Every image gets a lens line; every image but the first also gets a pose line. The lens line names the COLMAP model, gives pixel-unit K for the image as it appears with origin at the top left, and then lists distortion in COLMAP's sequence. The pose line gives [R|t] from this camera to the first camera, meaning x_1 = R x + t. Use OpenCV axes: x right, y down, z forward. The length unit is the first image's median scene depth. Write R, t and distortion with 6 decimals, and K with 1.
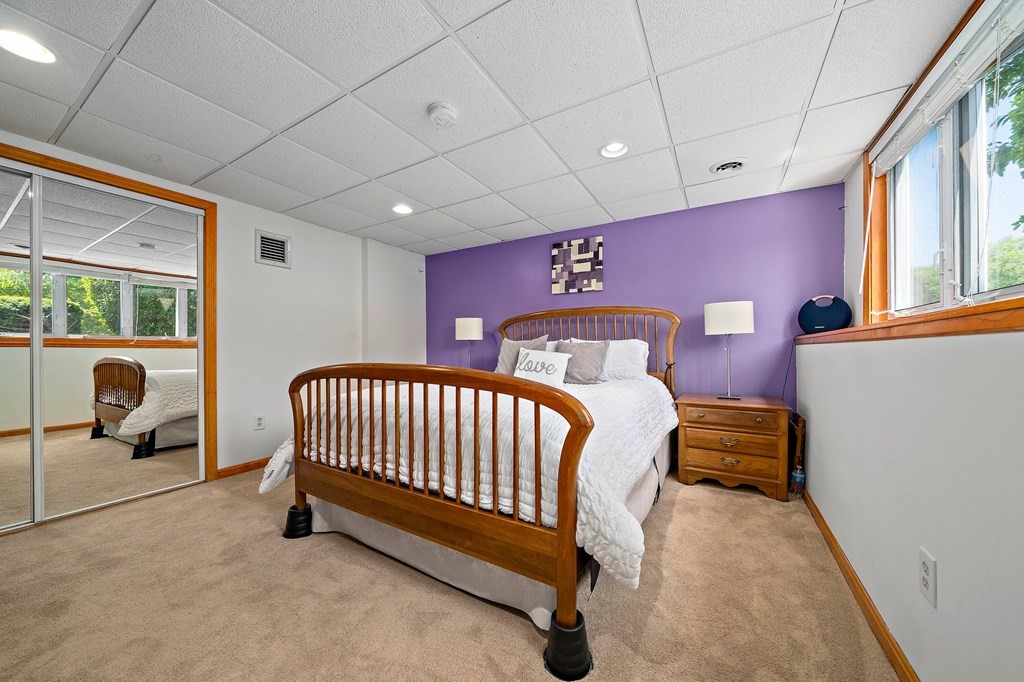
lens RADIAL K [[355.2, 0, 514.8], [0, 355.2, 348.6], [0, 0, 1]] dist [-0.005648, -0.000017]
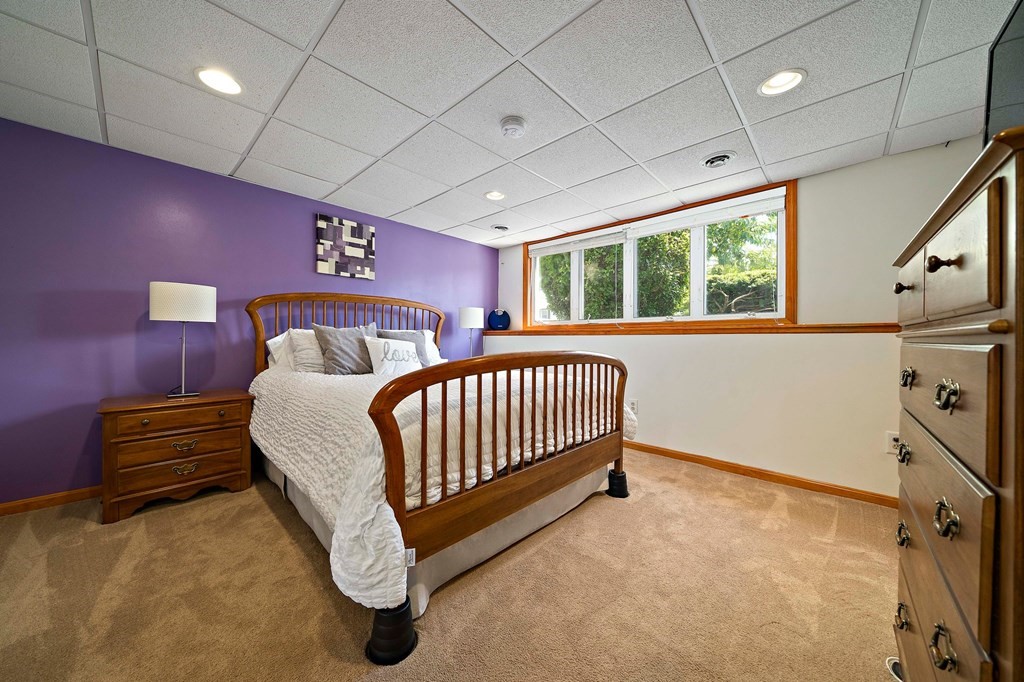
lens RADIAL K [[355.2, 0, 515.1], [0, 355.2, 339.2], [0, 0, 1]] dist [-0.005648, -0.000017]
pose [[0.208670, 0.003072, 0.977981, -0.653935], [-0.005476, 0.999983, -0.001972, 0.003791], [-0.977971, -0.004944, 0.208683, 0.386790]]
